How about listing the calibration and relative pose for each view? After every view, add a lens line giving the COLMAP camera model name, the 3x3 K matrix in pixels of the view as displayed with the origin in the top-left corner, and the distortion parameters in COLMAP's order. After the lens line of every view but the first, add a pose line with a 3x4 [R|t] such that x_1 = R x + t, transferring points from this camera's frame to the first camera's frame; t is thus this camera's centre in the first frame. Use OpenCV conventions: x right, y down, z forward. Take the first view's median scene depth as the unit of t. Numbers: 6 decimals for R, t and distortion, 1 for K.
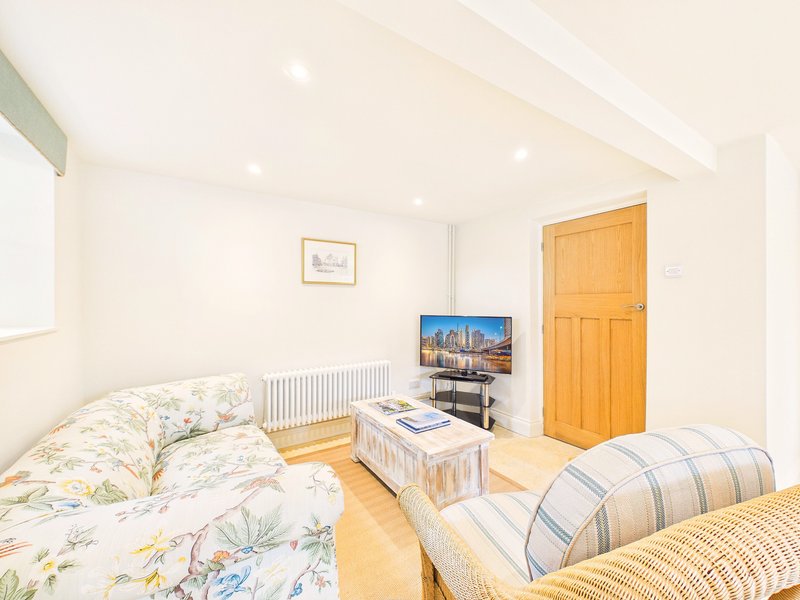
lens RADIAL K [[322.1, 0, 399.4], [0, 322.1, 303.6], [0, 0, 1]] dist [0.000879, 0.000068]
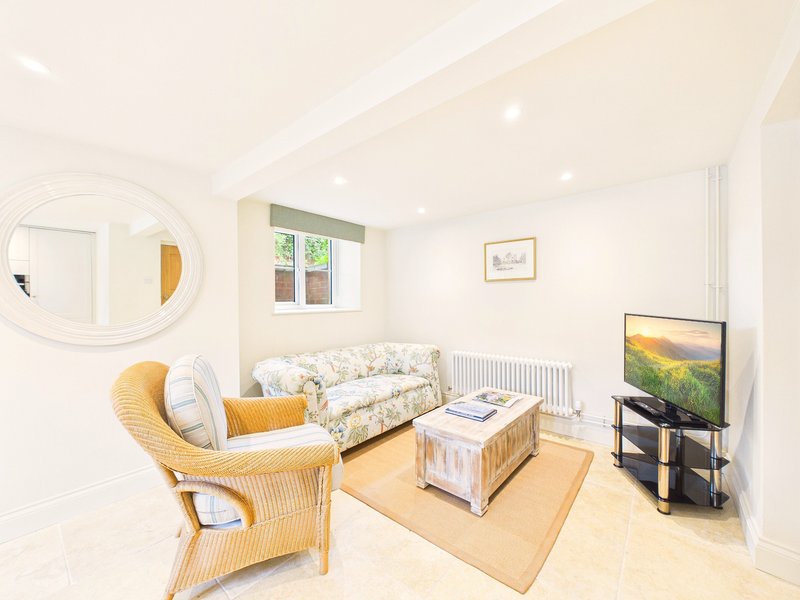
lens RADIAL K [[322.1, 0, 399.5], [0, 322.1, 299.6], [0, 0, 1]] dist [0.000879, 0.000068]
pose [[0.294522, 0.000679, -0.955644, 0.879447], [0.007540, 0.999967, 0.003034, -0.002596], [0.955615, -0.008099, 0.294507, 0.406655]]
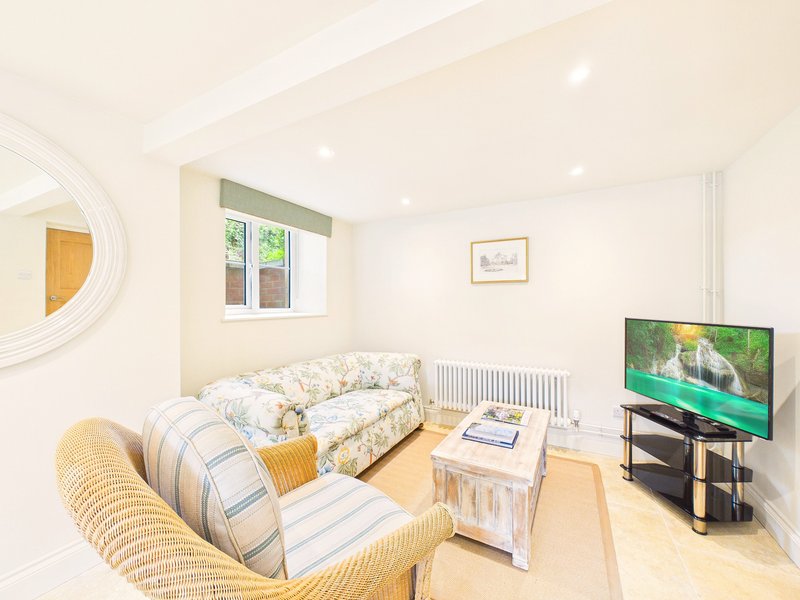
lens RADIAL K [[322.1, 0, 399.3], [0, 322.1, 300.4], [0, 0, 1]] dist [0.000879, 0.000068]
pose [[0.482243, -0.004654, -0.876025, 0.639156], [0.002610, 0.999989, -0.003876, -0.002279], [0.876033, -0.000417, 0.482250, 0.300848]]
